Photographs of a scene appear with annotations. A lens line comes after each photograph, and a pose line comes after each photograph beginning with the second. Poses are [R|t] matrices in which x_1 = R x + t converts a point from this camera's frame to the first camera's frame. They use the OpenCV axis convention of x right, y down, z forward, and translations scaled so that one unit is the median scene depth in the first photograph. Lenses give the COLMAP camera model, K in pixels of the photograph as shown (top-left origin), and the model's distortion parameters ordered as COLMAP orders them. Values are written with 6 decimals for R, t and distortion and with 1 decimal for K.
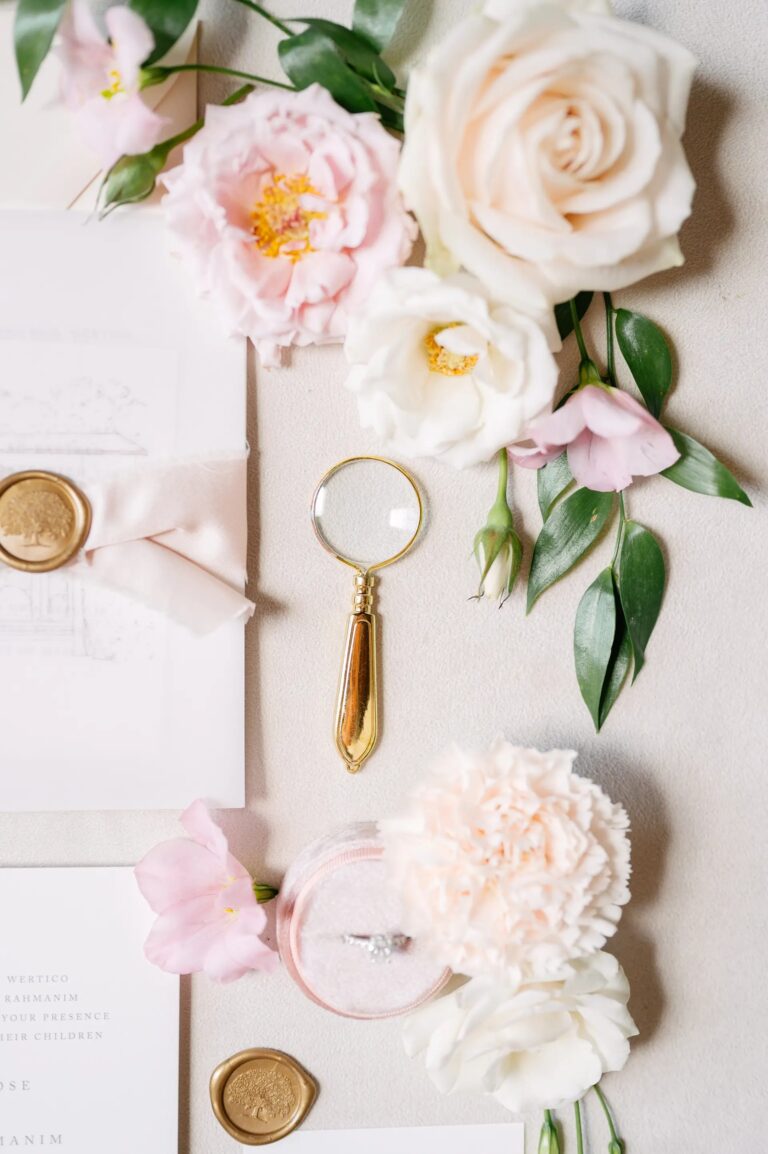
lens RADIAL K [[1093.6, 0, 384.0], [0, 1093.6, 577.0], [0, 0, 1]] dist [0.031922, -0.001584]
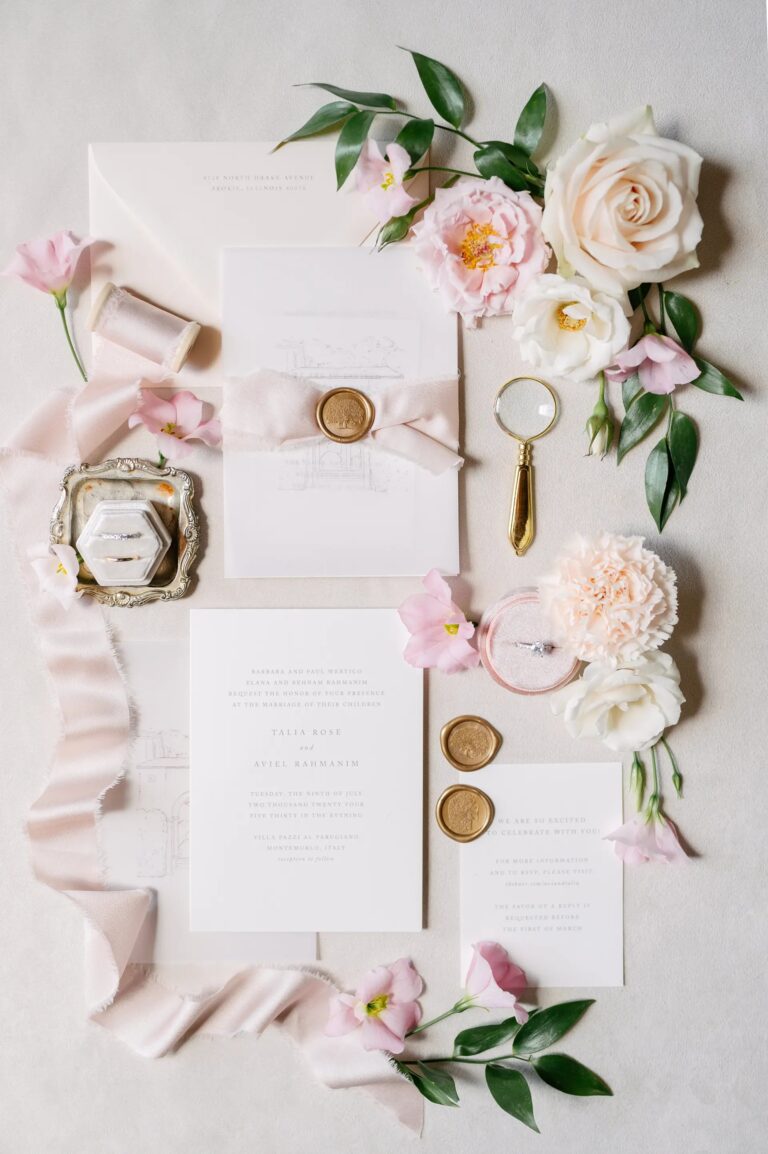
lens RADIAL K [[1808.0, 0, 384.0], [0, 1808.0, 577.0], [0, 0, 1]] dist [0.165298, -0.744905]
pose [[0.999009, -0.015076, -0.041875, -0.128732], [0.012429, 0.997951, -0.062768, 0.405918], [0.042735, 0.062185, 0.997149, -1.977265]]
